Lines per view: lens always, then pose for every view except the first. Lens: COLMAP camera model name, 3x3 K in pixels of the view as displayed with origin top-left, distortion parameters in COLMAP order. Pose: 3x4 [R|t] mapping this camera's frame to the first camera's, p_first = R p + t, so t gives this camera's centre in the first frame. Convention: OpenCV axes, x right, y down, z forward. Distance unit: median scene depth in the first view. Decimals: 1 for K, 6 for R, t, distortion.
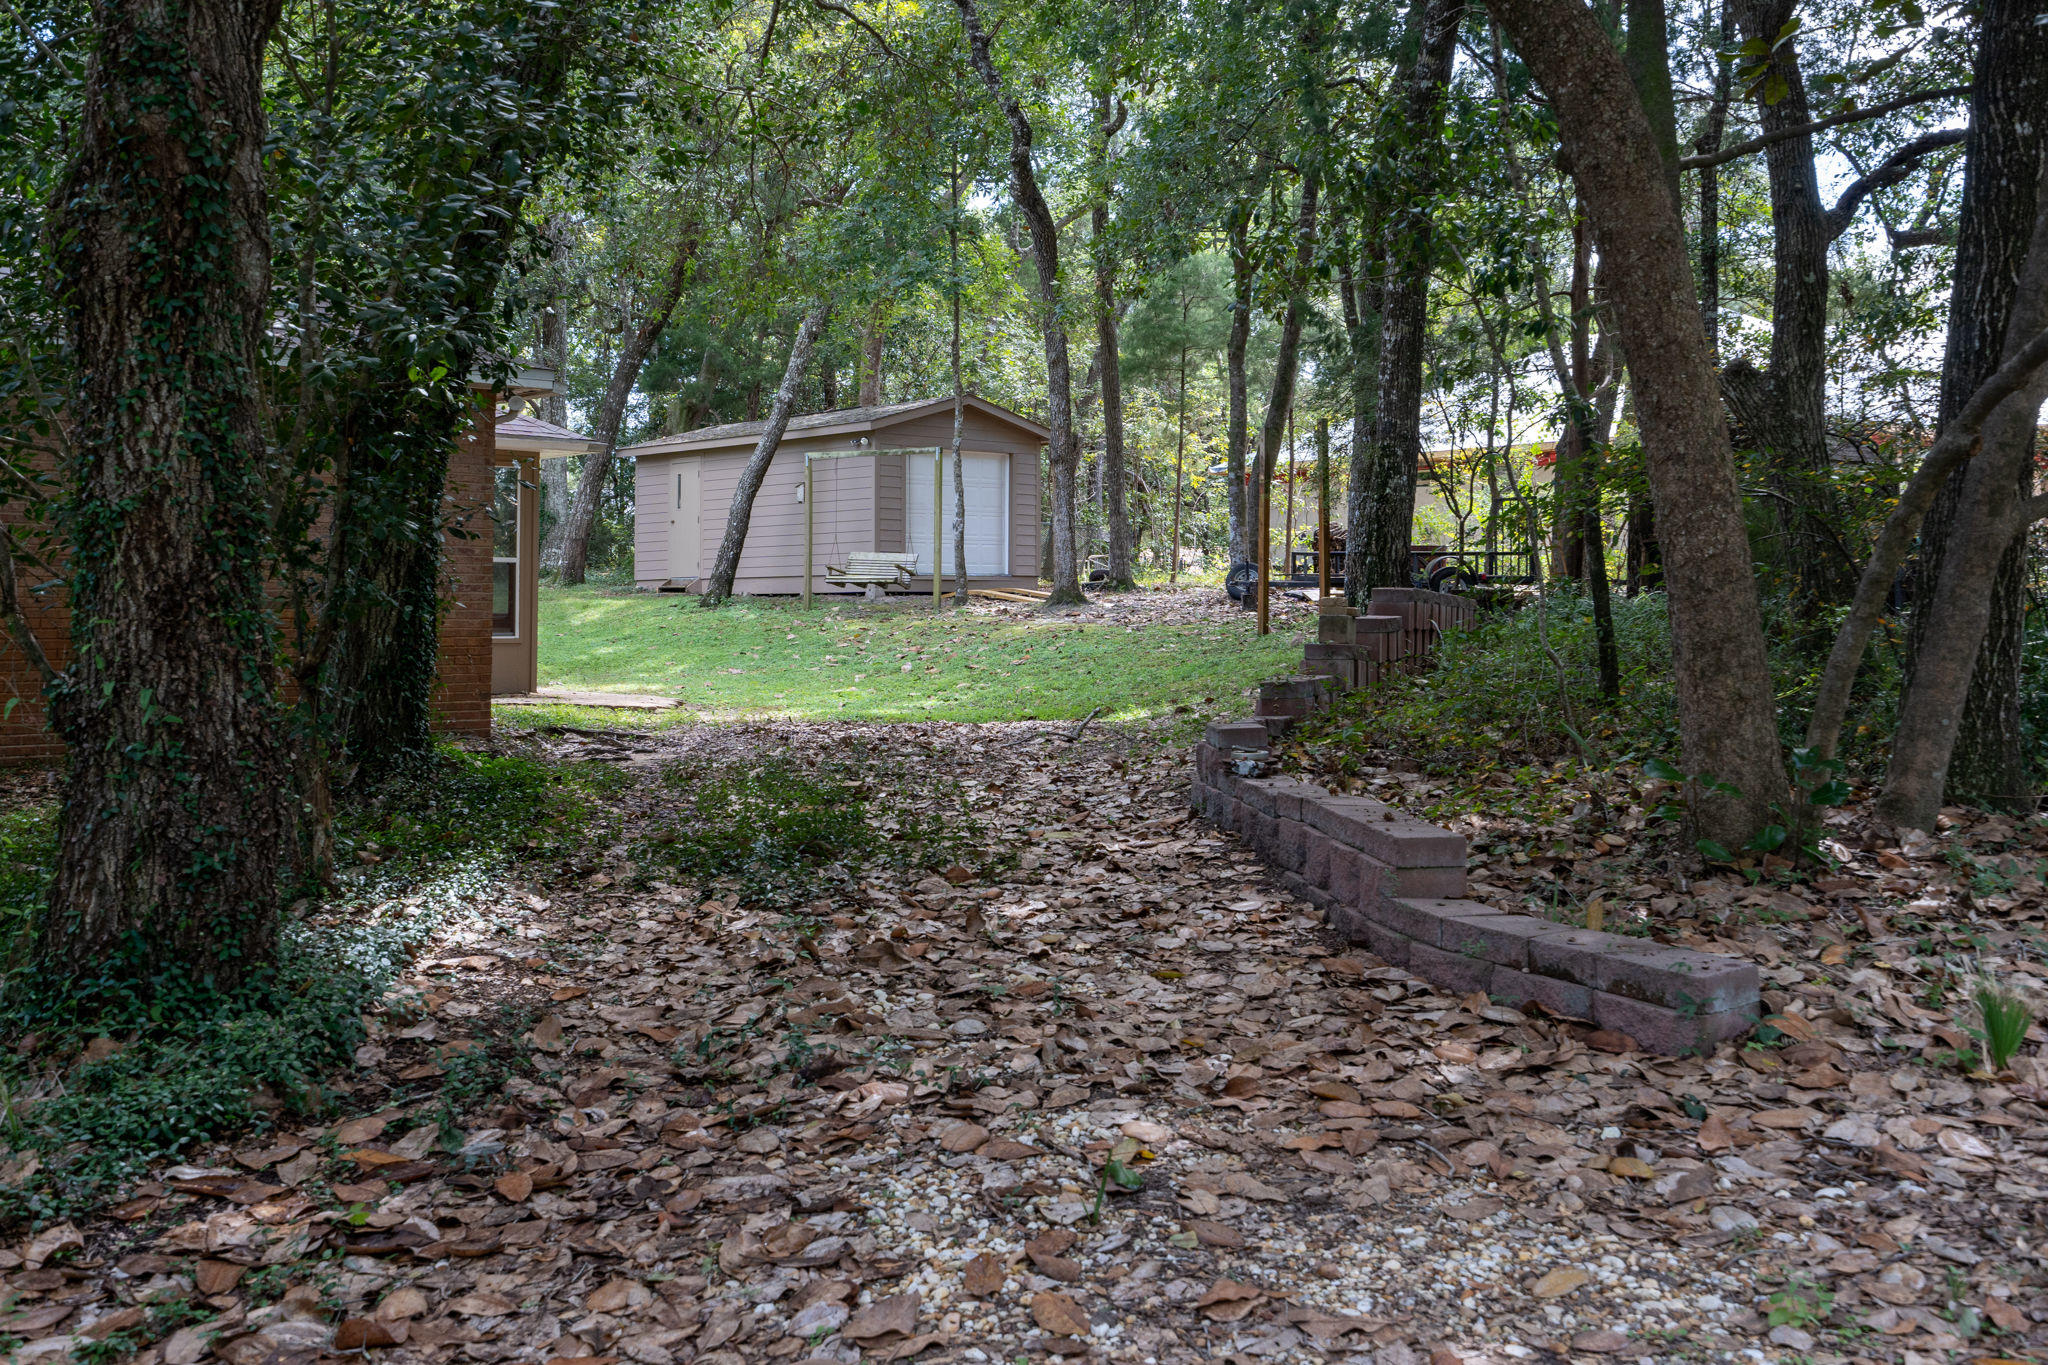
lens RADIAL K [[1971.0, 0, 1024.0], [0, 1971.0, 682.5], [0, 0, 1]] dist [-0.002835, -0.000465]
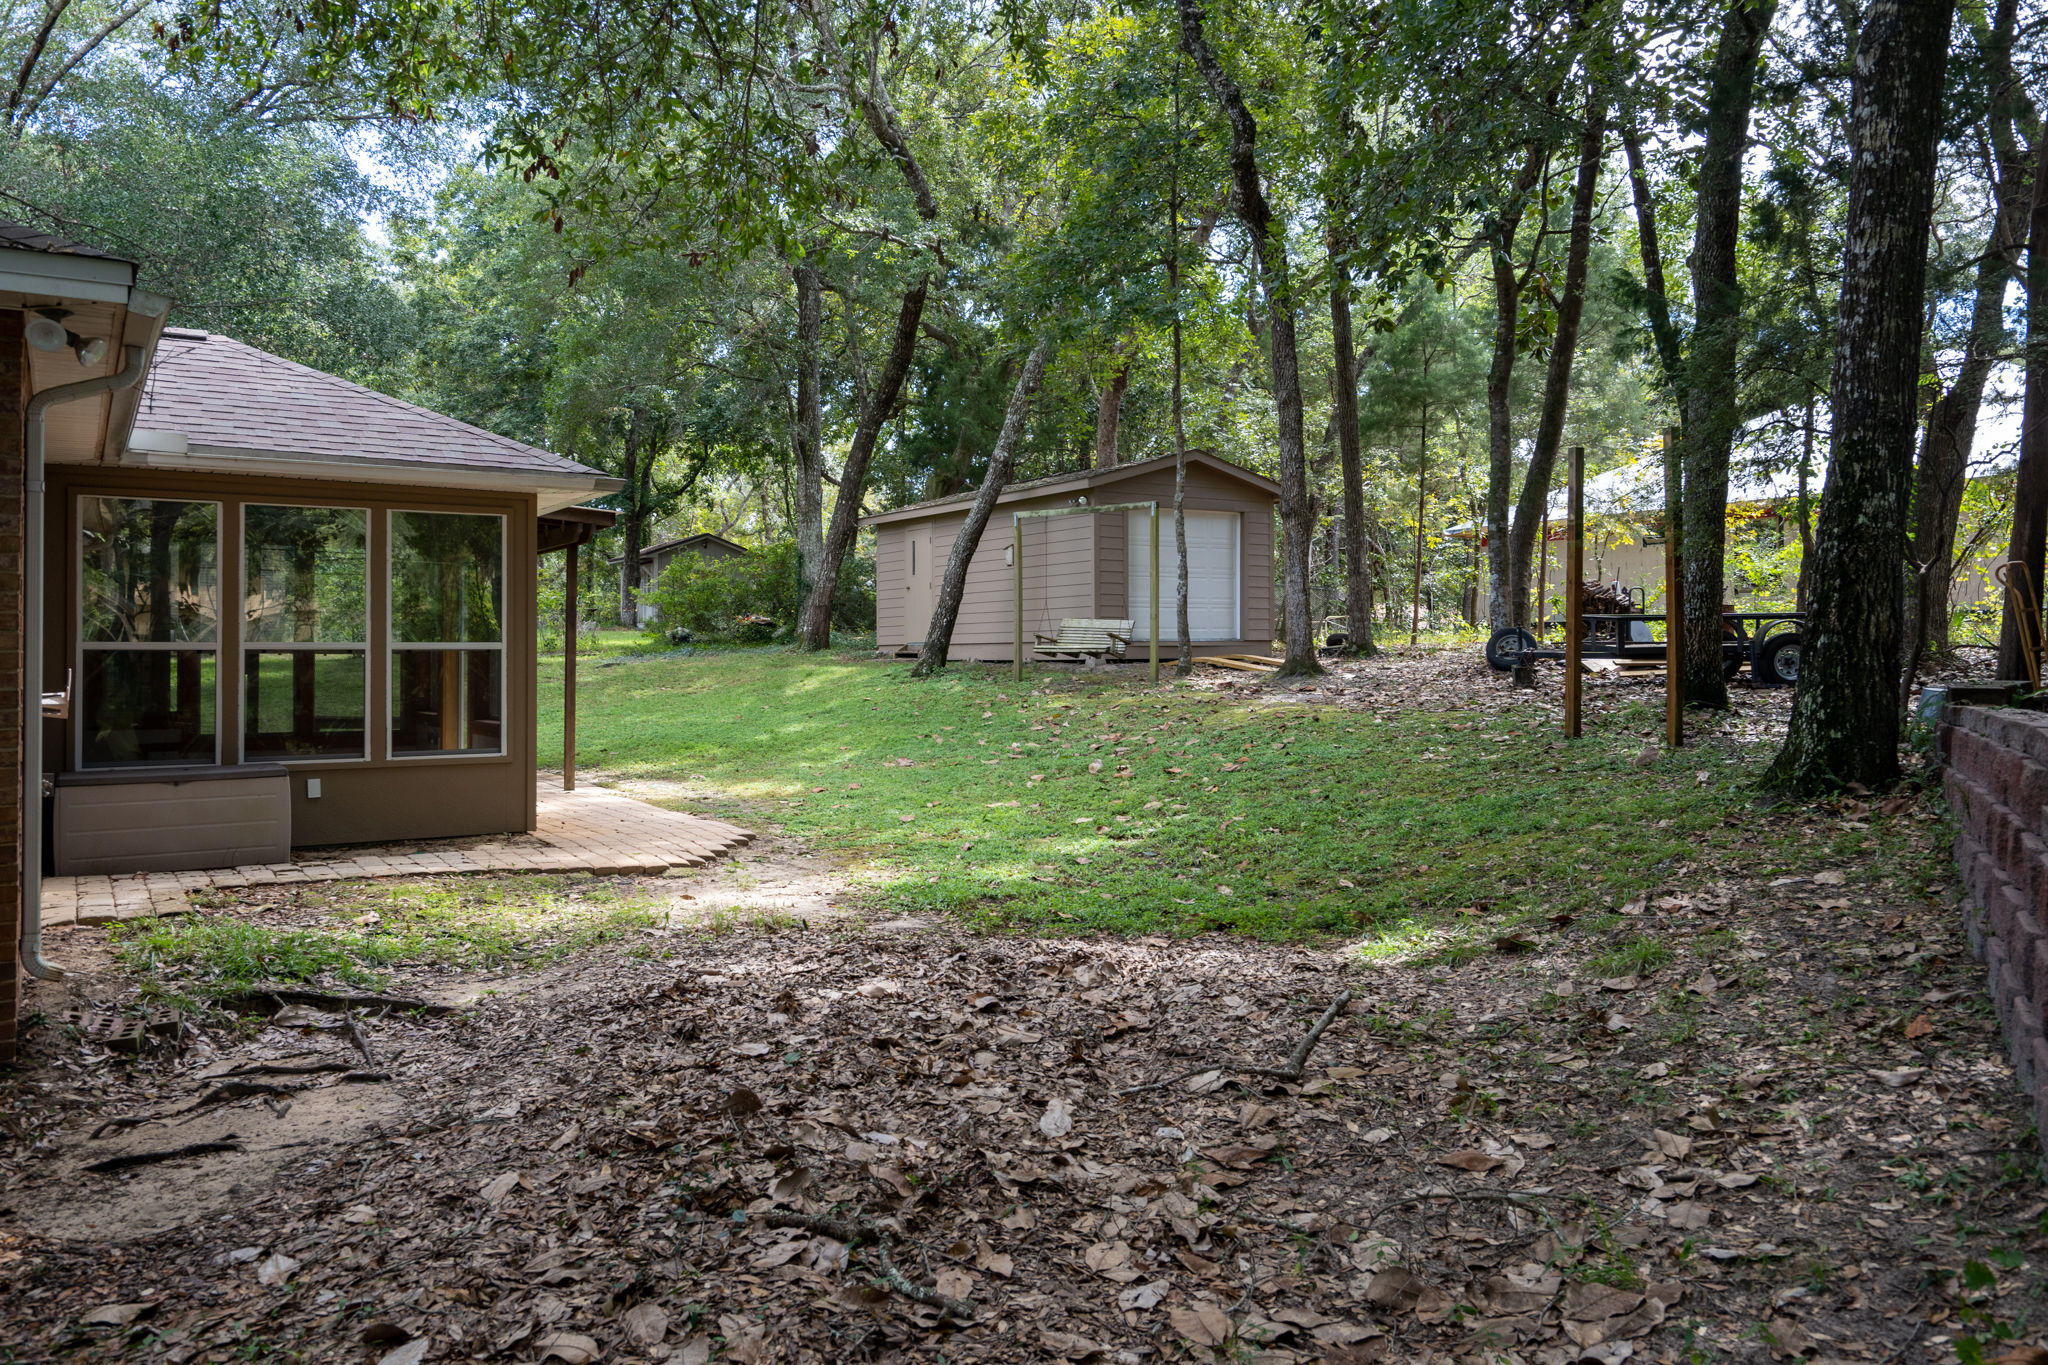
lens RADIAL K [[1519.4, 0, 1024.0], [0, 1519.4, 682.5], [0, 0, 1]] dist [-0.007045, -0.001150]
pose [[0.986573, -0.001933, -0.163310, 0.009632], [-0.000960, 0.999844, -0.017632, -0.022408], [0.163318, 0.017552, 0.986417, 0.279270]]
